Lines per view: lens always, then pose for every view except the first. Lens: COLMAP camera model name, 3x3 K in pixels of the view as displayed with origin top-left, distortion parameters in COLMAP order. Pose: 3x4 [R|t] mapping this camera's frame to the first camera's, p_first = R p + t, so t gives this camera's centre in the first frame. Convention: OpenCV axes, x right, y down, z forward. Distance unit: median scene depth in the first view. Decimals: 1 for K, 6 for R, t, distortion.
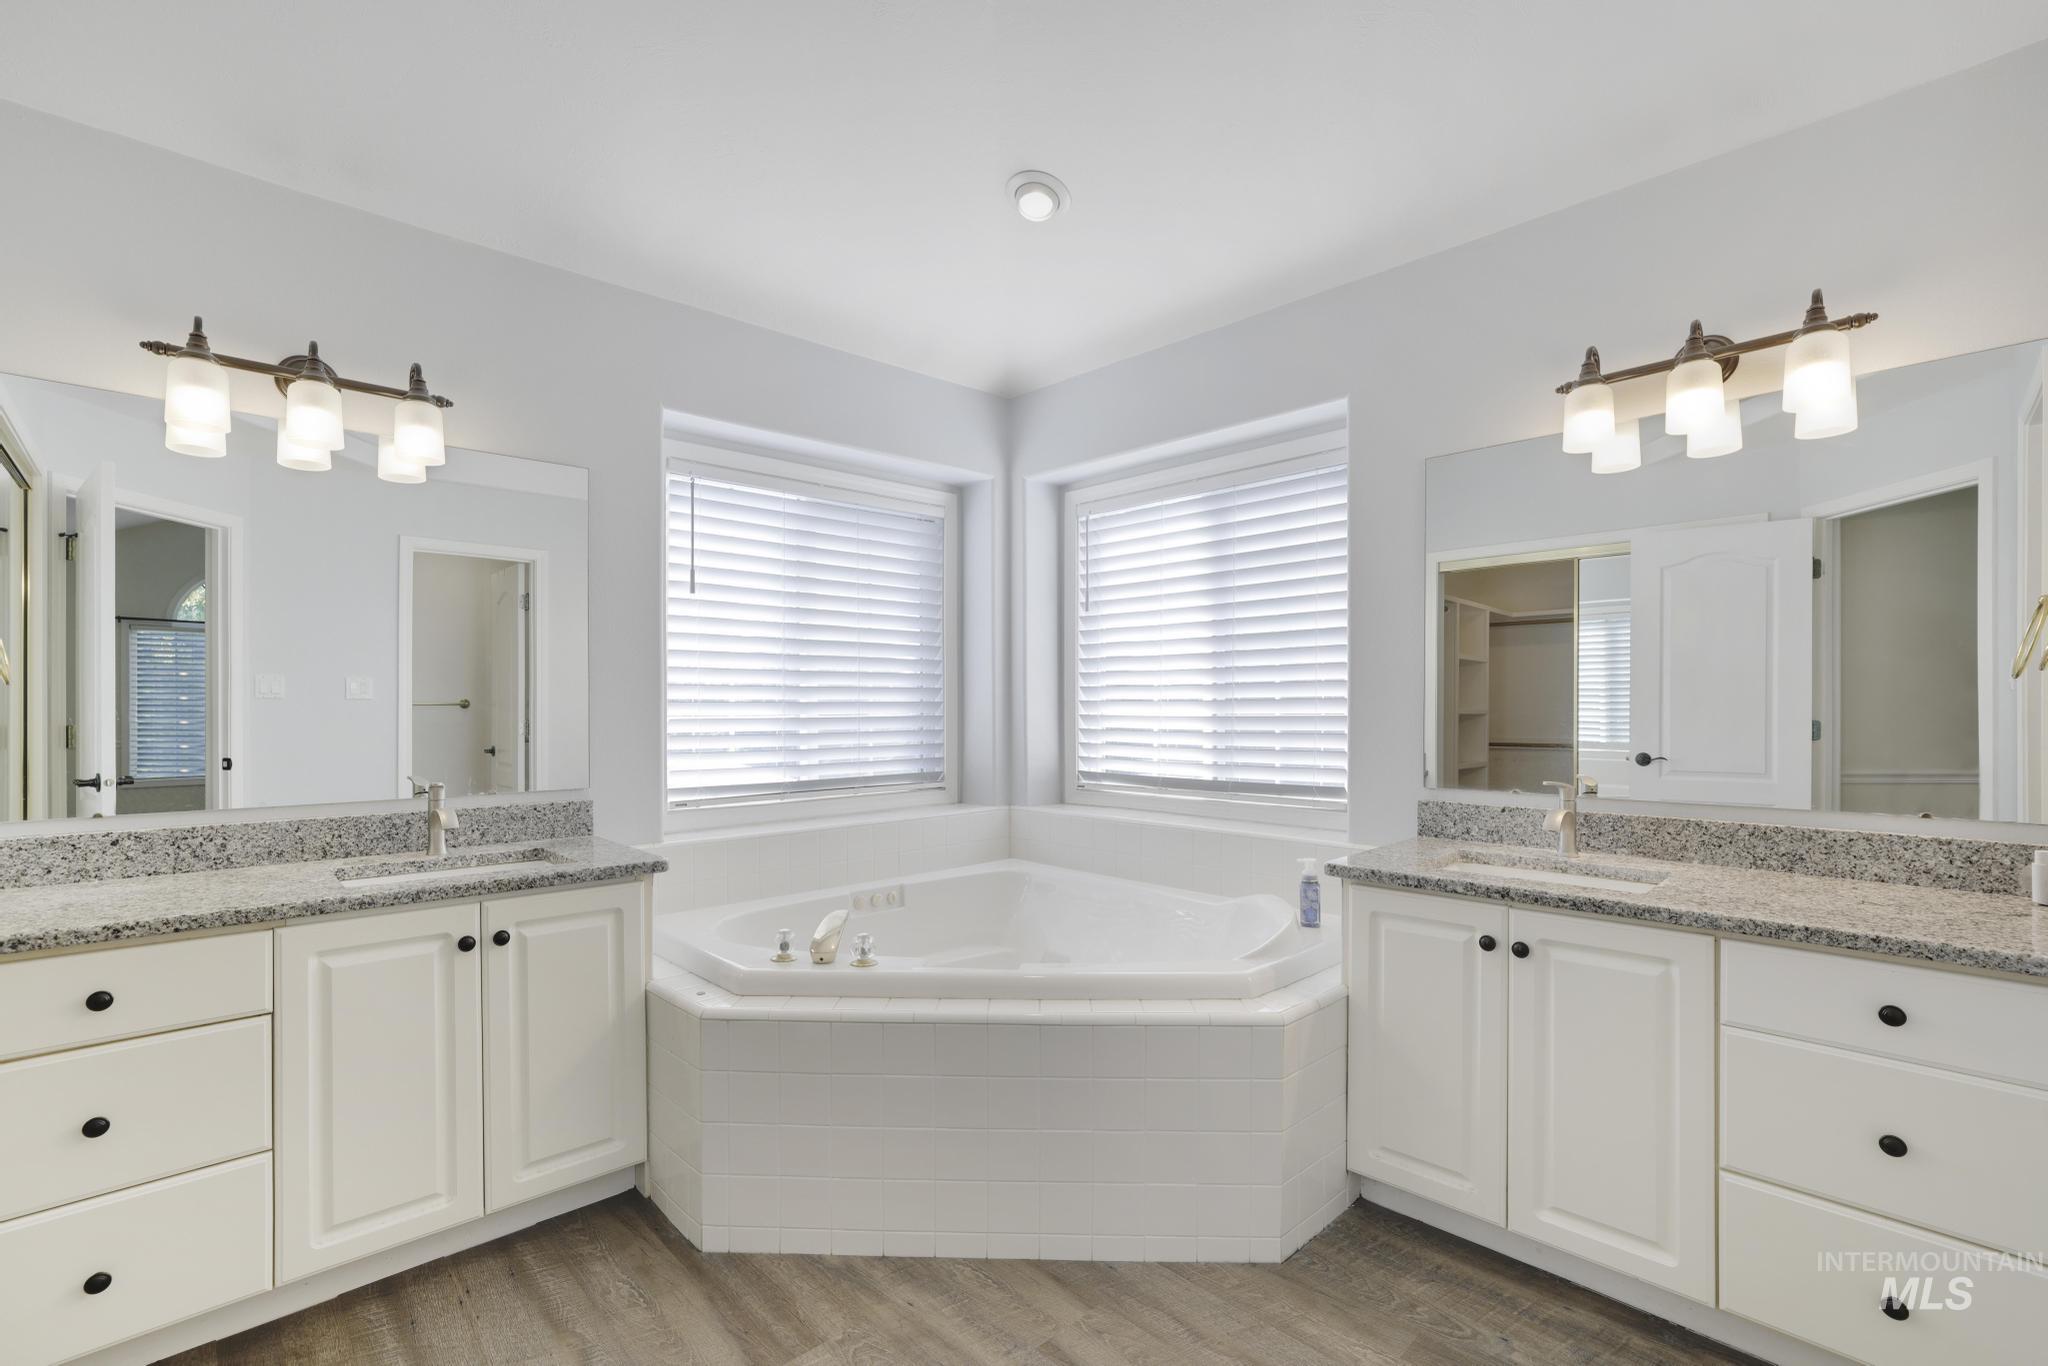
lens RADIAL K [[883.9, 0, 1017.9], [0, 883.9, 684.9], [0, 0, 1]] dist [-0.054573, 0.021023]
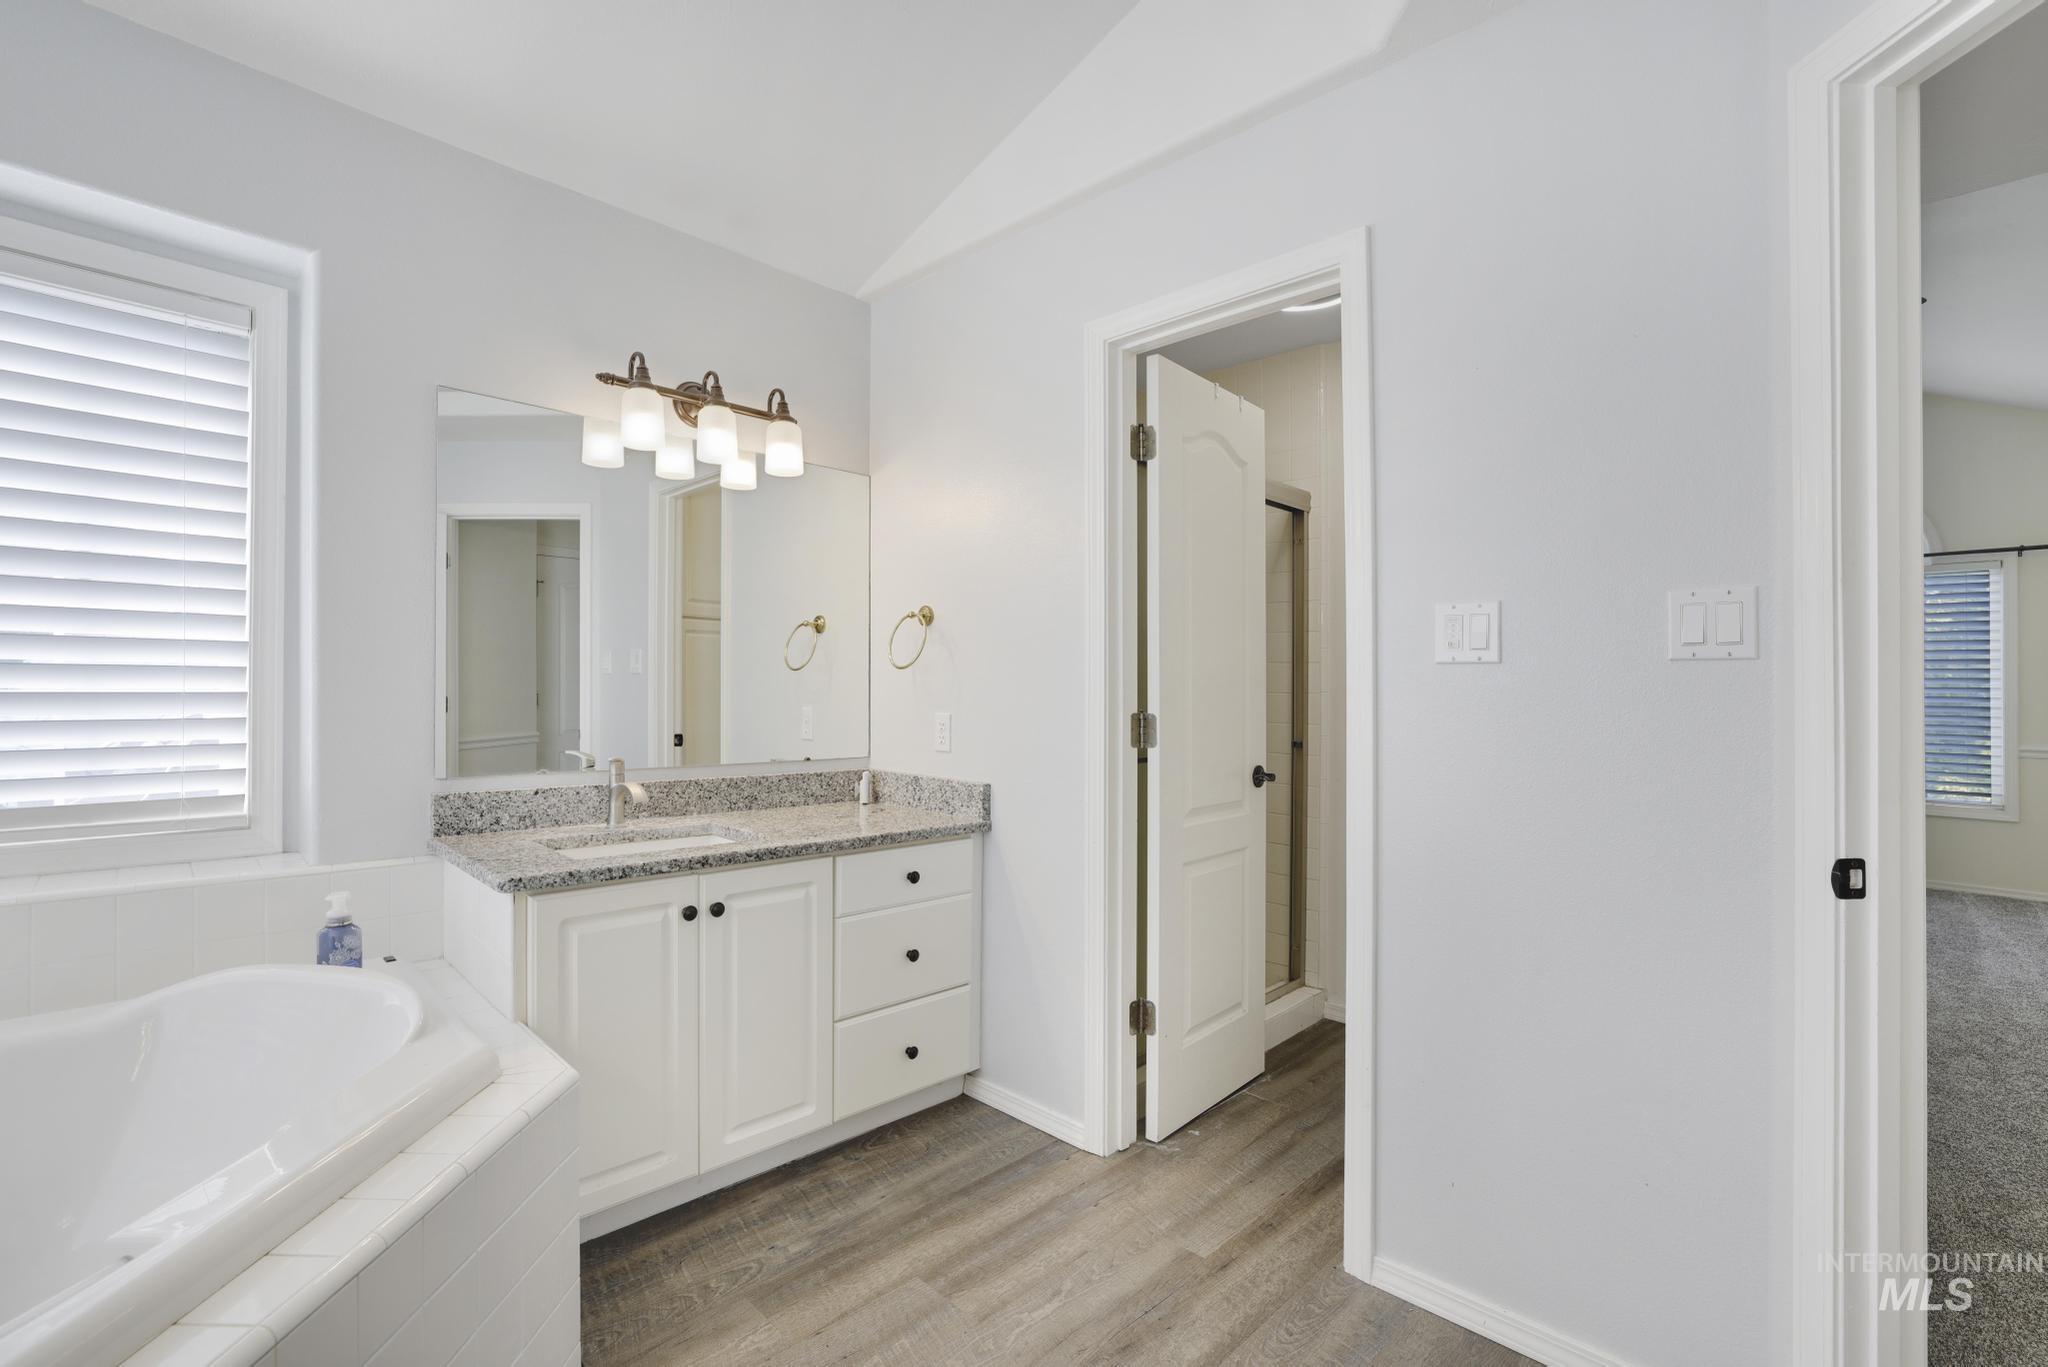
lens RADIAL K [[883.9, 0, 1017.9], [0, 883.9, 685.4], [0, 0, 1]] dist [-0.054573, 0.021023]
pose [[-0.006506, 0.006684, 0.999956, -0.483962], [-0.037850, 0.999259, -0.006926, 0.017035], [-0.999262, -0.037893, -0.006249, 0.595778]]
